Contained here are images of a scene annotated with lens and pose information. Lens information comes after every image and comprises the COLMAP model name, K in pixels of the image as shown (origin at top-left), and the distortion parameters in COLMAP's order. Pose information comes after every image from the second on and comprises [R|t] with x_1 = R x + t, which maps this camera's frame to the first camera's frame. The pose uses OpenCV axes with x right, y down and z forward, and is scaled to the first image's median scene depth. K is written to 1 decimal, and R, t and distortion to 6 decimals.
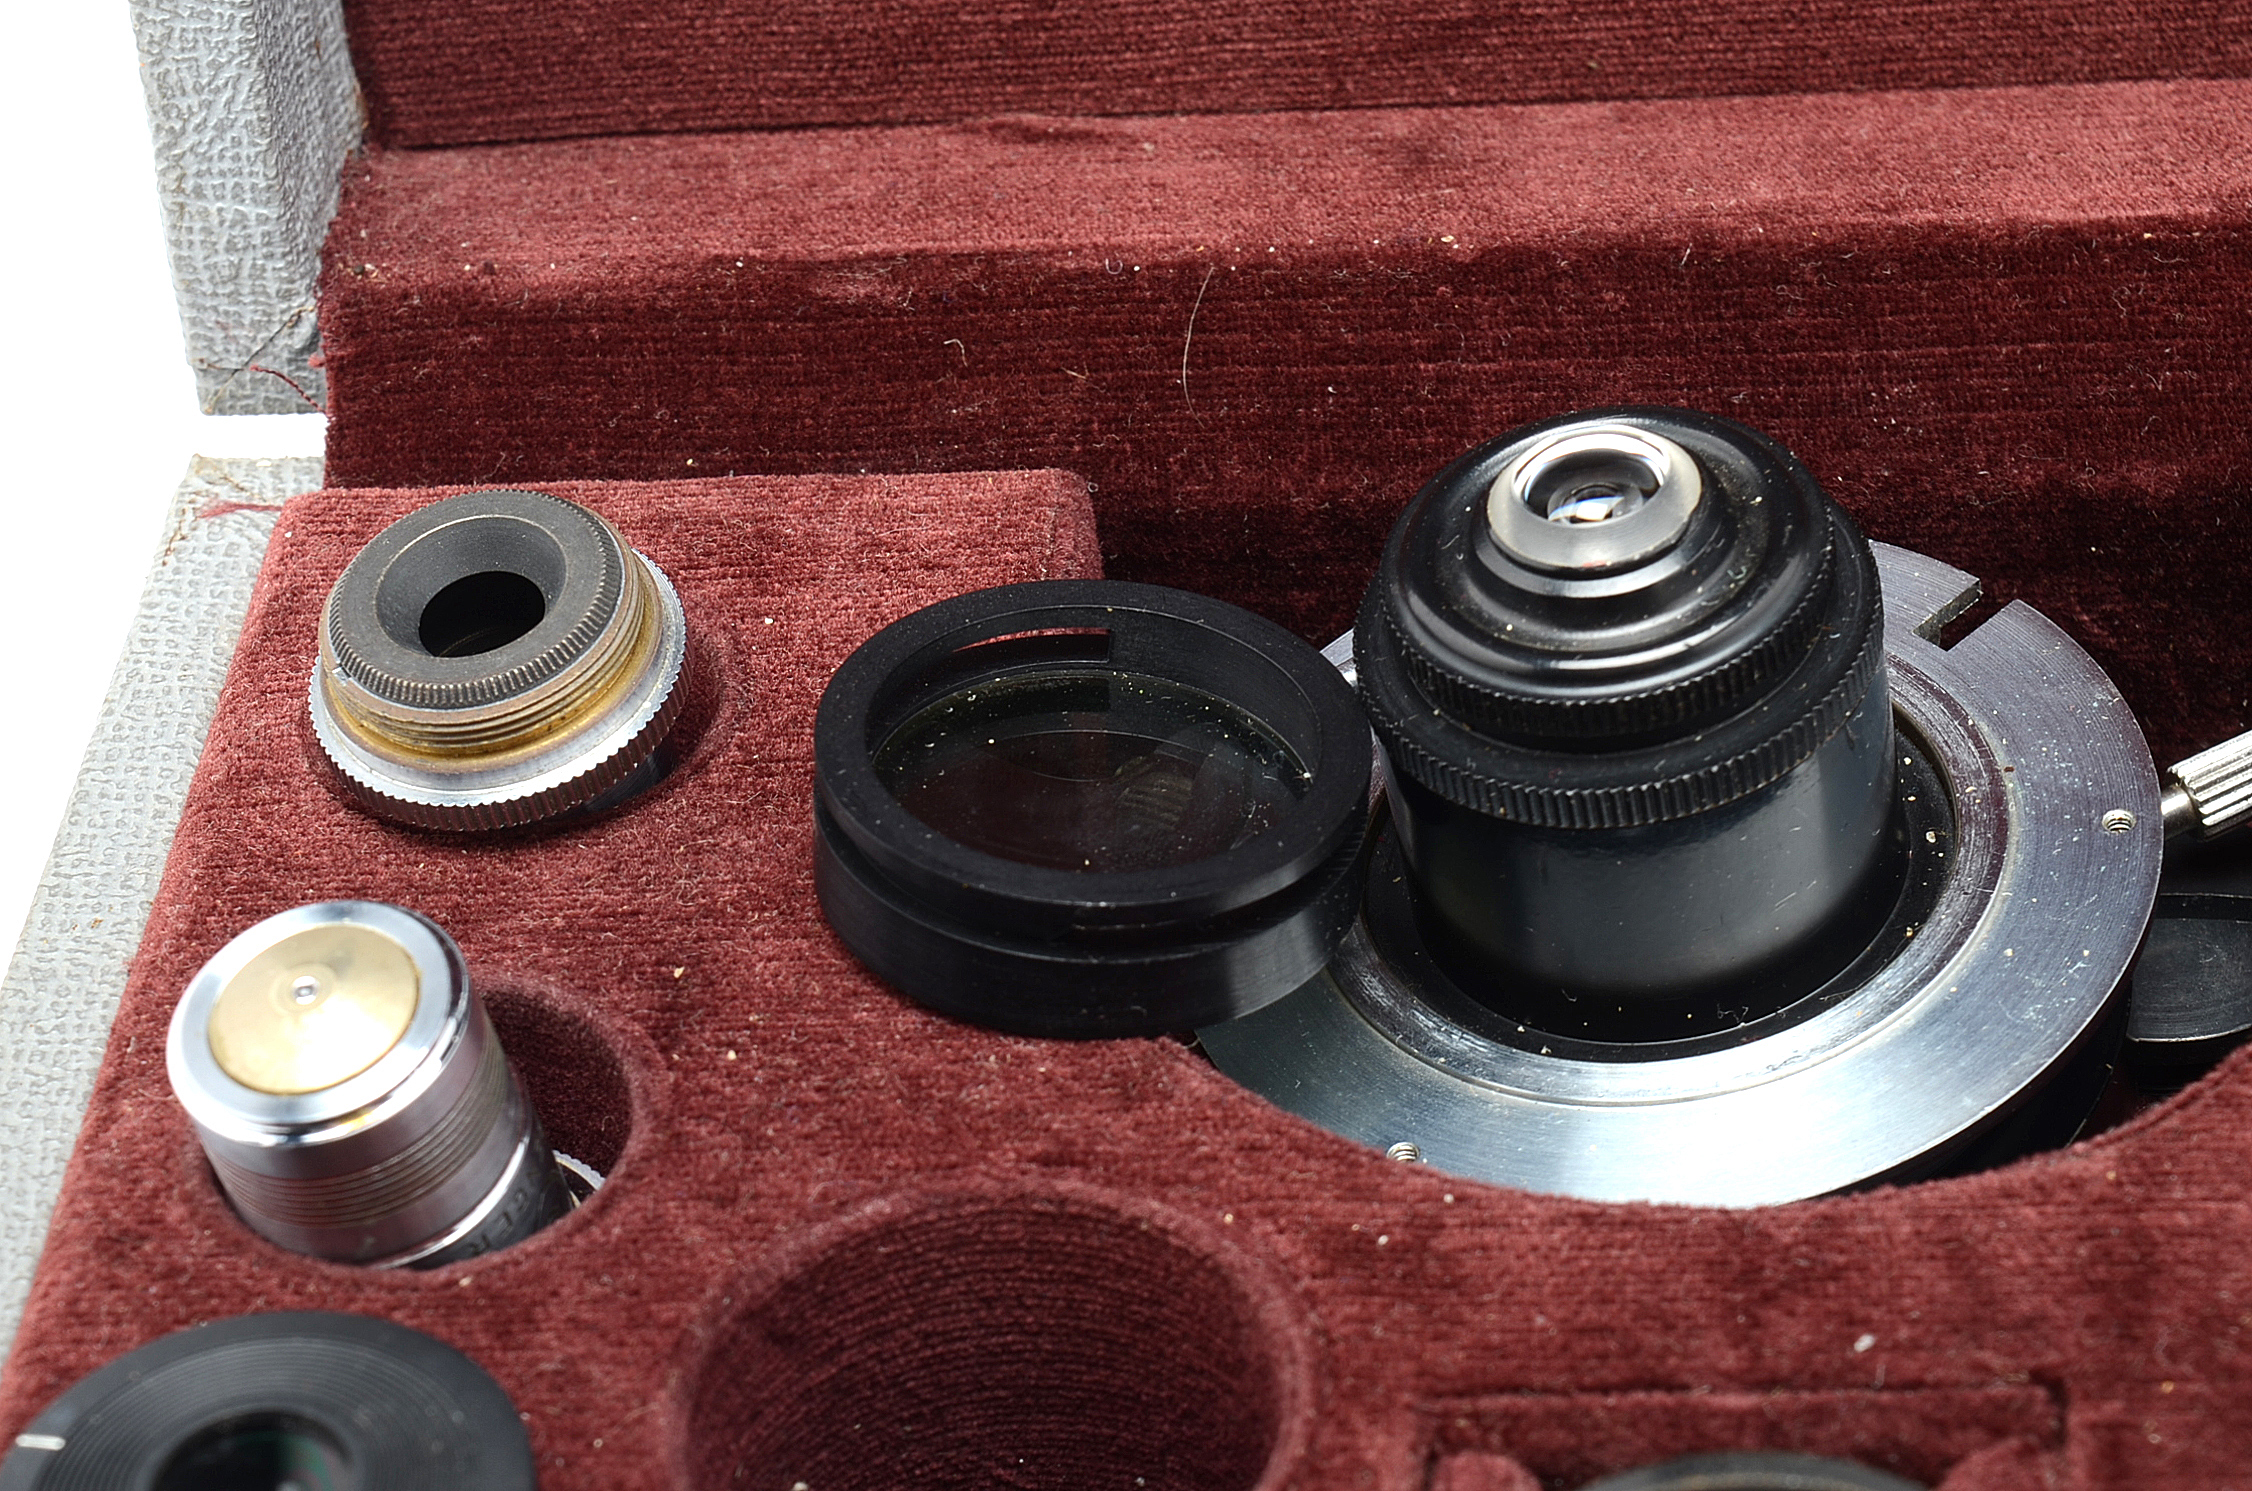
lens RADIAL K [[5388.7, 0, 1126.0], [0, 5388.7, 745.5], [0, 0, 1]] dist [0.000852, -0.161493]
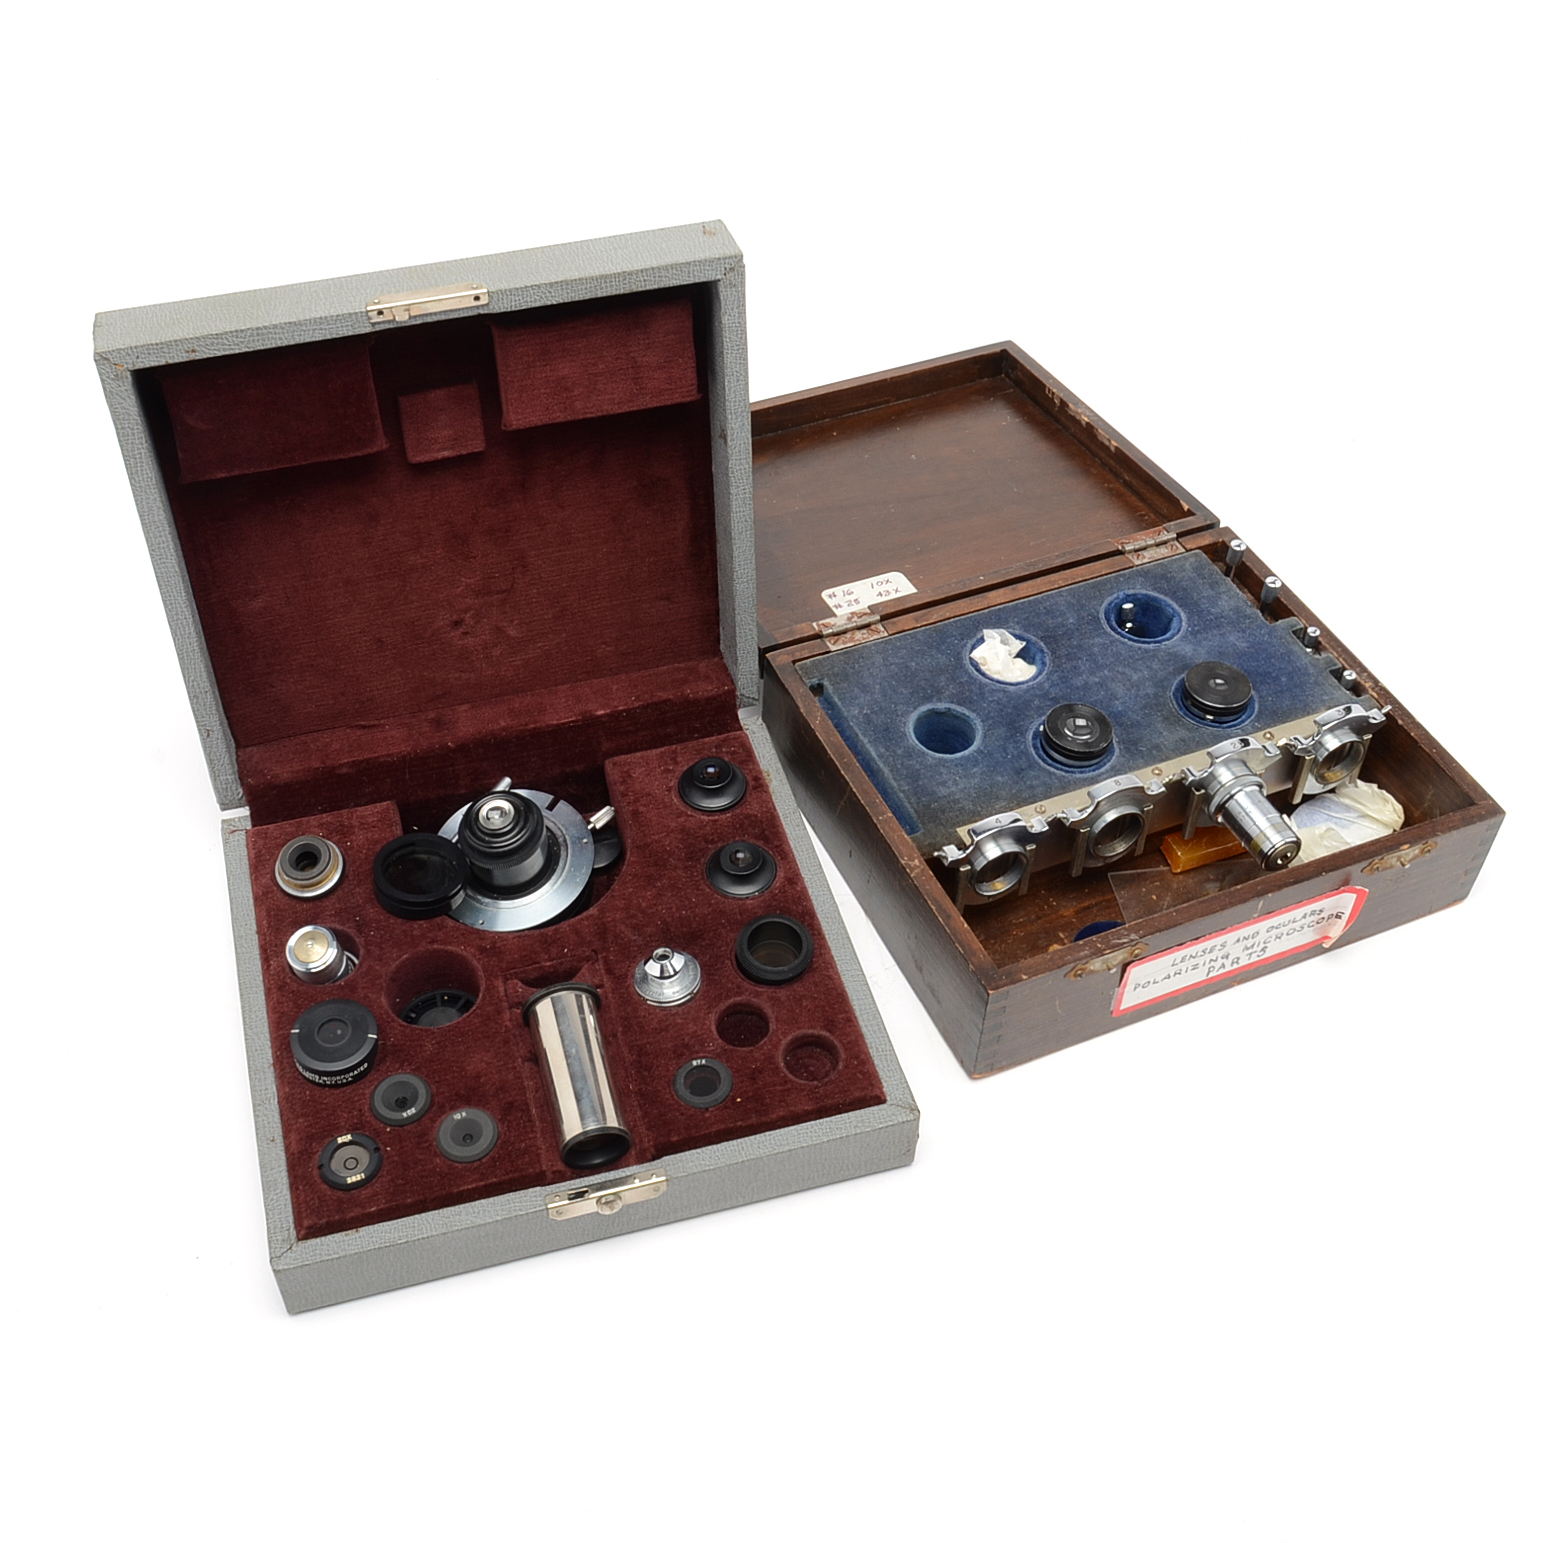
lens RADIAL K [[1851.3, 0, 771.5], [0, 1851.3, 771.5], [0, 0, 1]] dist [-0.006550, 0.012162]
pose [[0.936467, -0.183939, 0.298656, -0.254797], [0.123195, 0.969705, 0.210938, -0.531209], [-0.328408, -0.160744, 0.930757, -1.115763]]
